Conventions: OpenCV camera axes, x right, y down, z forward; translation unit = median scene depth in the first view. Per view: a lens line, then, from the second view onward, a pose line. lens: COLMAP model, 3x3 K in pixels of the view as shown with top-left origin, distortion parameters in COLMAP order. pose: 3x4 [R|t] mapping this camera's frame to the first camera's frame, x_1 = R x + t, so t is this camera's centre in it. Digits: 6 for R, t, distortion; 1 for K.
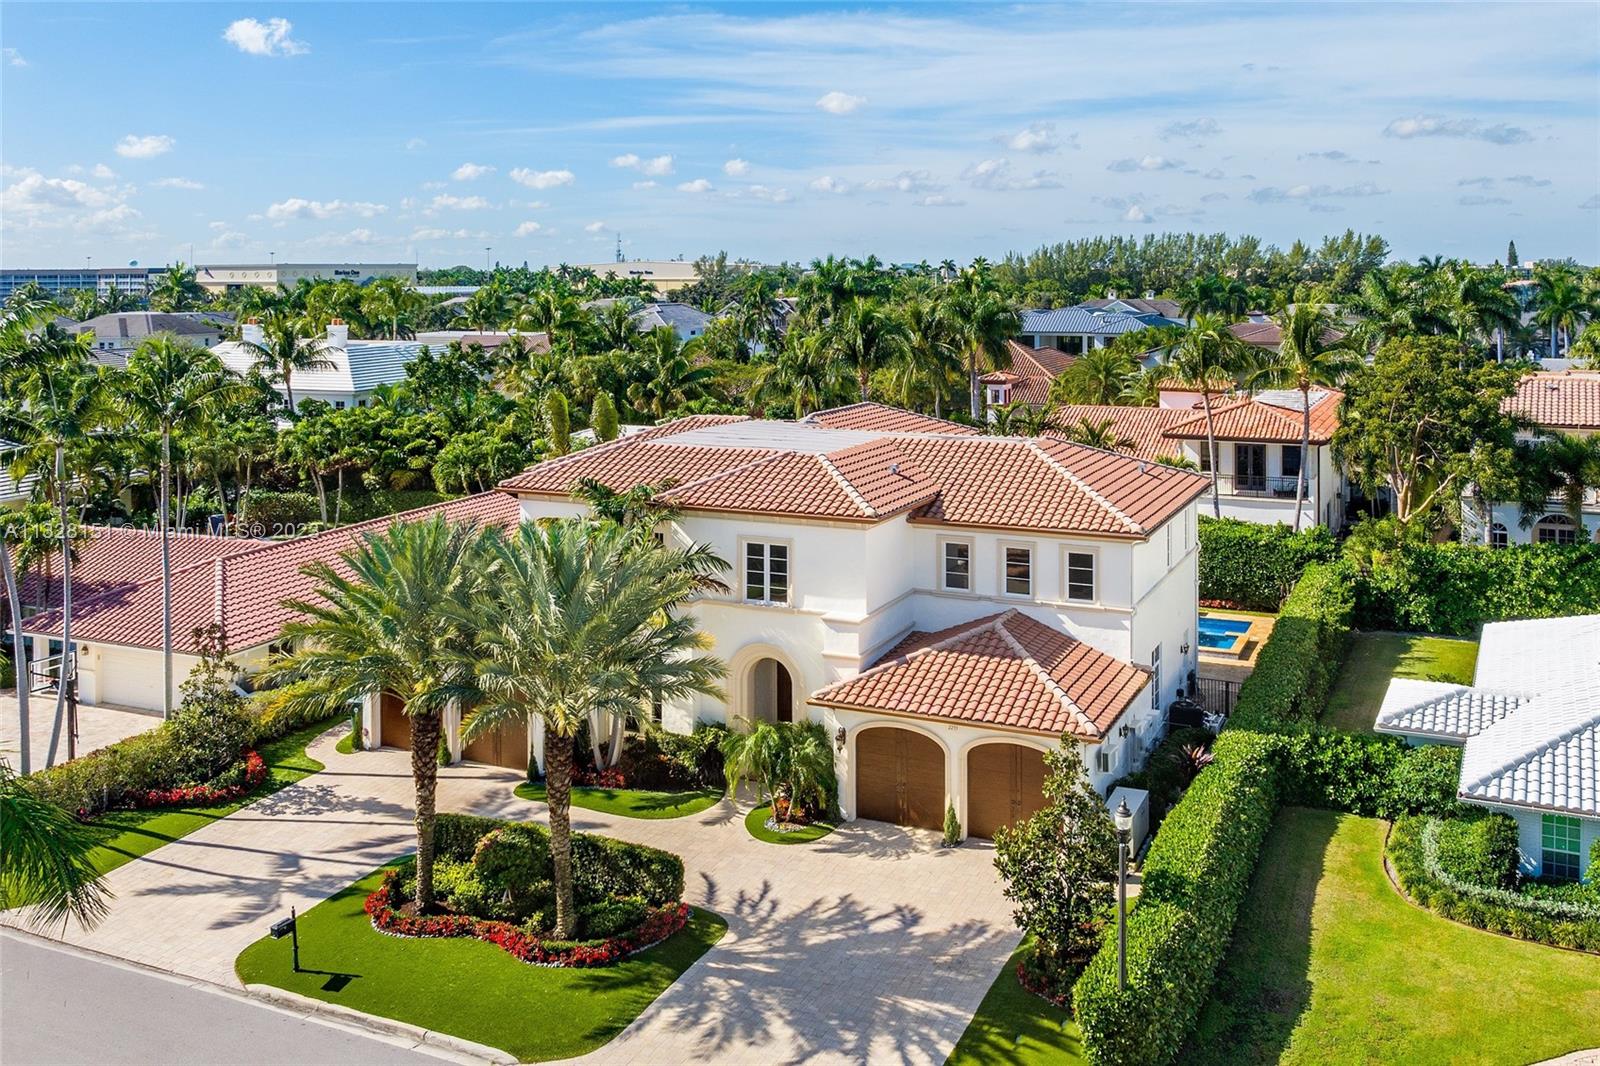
lens RADIAL K [[1381.8, 0, 804.1], [0, 1381.8, 528.1], [0, 0, 1]] dist [-0.017785, -0.013015]
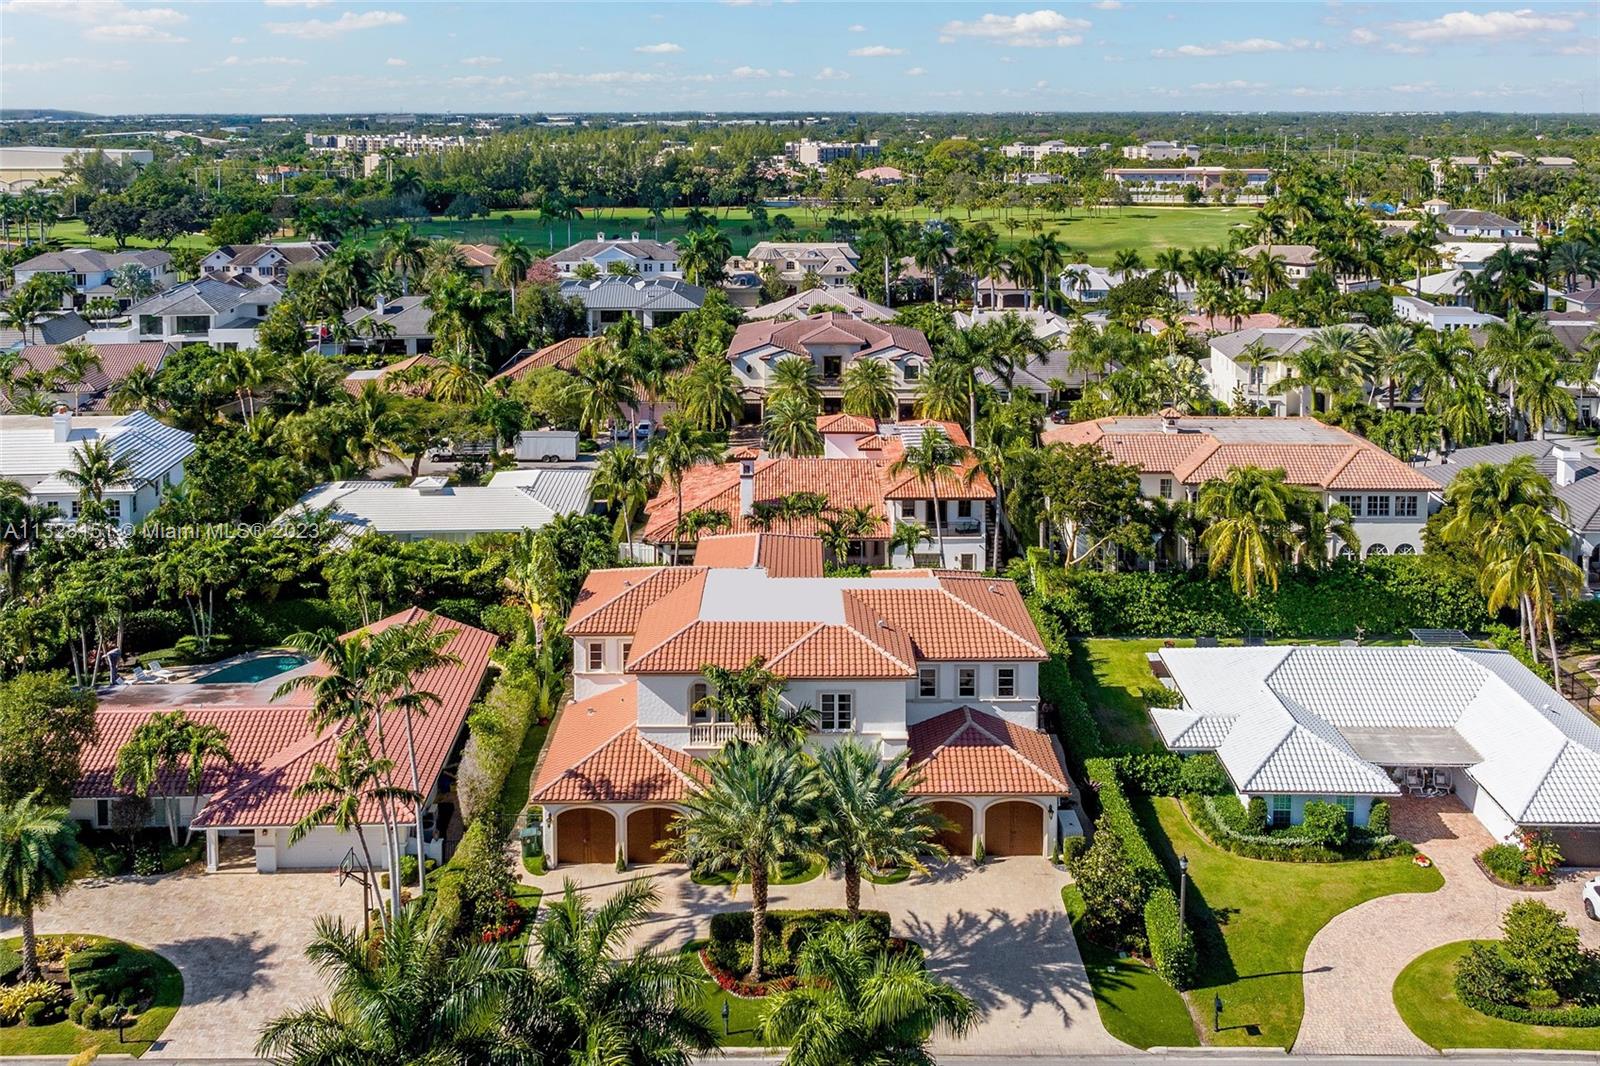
lens RADIAL K [[1381.8, 0, 801.9], [0, 1381.8, 534.8], [0, 0, 1]] dist [-0.017785, -0.013015]
pose [[0.906043, -0.108348, 0.409081, -0.678181], [0.067131, 0.991227, 0.113849, -0.345768], [-0.417828, -0.075690, 0.905368, -0.376983]]
